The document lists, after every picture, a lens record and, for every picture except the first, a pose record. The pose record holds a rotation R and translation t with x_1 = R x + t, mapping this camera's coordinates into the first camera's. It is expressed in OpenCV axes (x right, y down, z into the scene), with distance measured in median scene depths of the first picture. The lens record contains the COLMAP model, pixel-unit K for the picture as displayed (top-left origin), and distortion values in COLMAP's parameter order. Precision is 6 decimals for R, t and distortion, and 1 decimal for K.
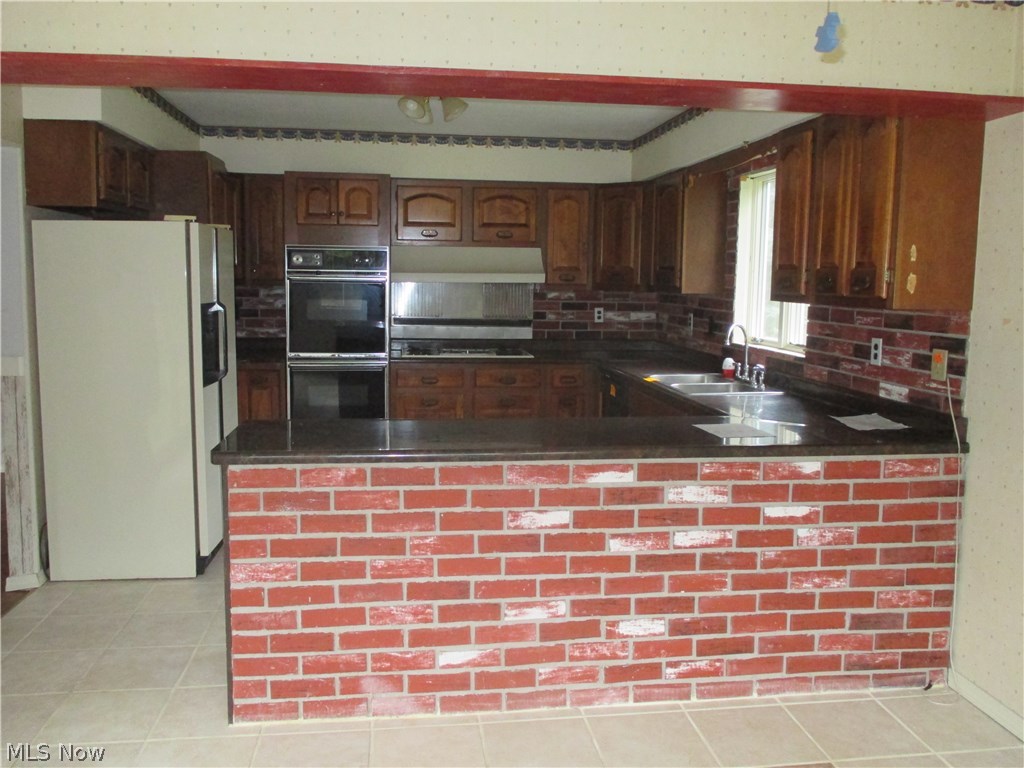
lens RADIAL K [[862.2, 0, 512.8], [0, 862.2, 382.2], [0, 0, 1]] dist [-0.029100, -0.009259]
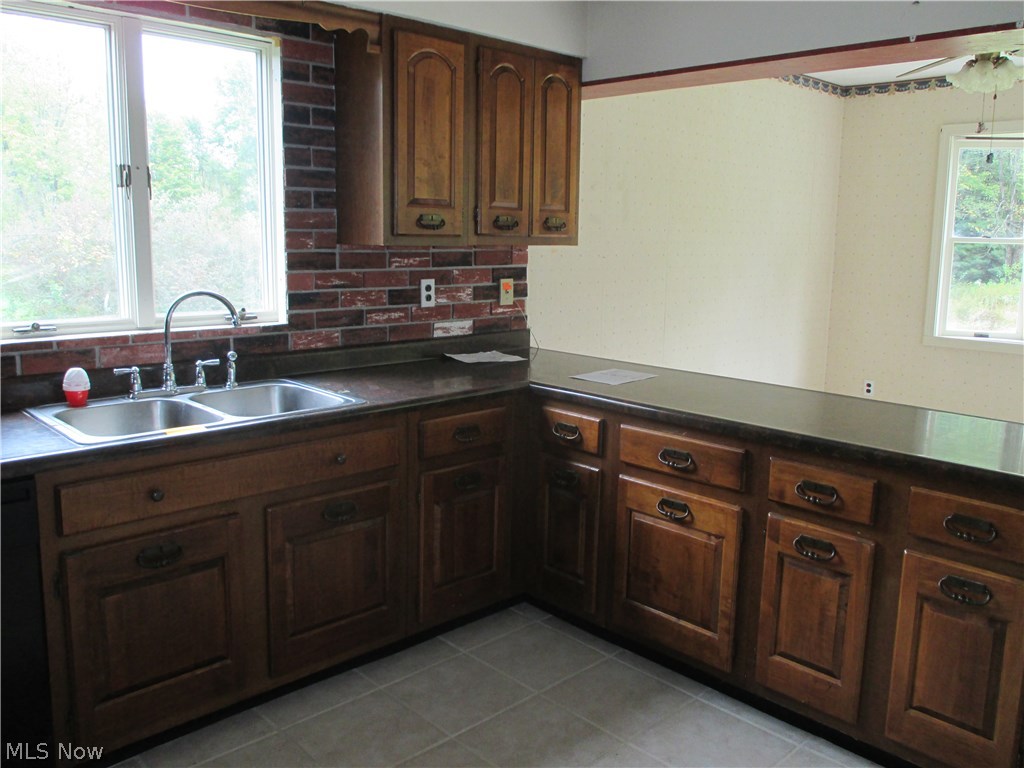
lens RADIAL K [[862.2, 0, 508.1], [0, 862.2, 383.8], [0, 0, 1]] dist [-0.029100, -0.009259]
pose [[-0.590990, -0.179780, 0.786391, -0.415810], [0.062050, 0.961830, 0.266520, -0.193920], [-0.804289, 0.206306, -0.557276, 1.520197]]
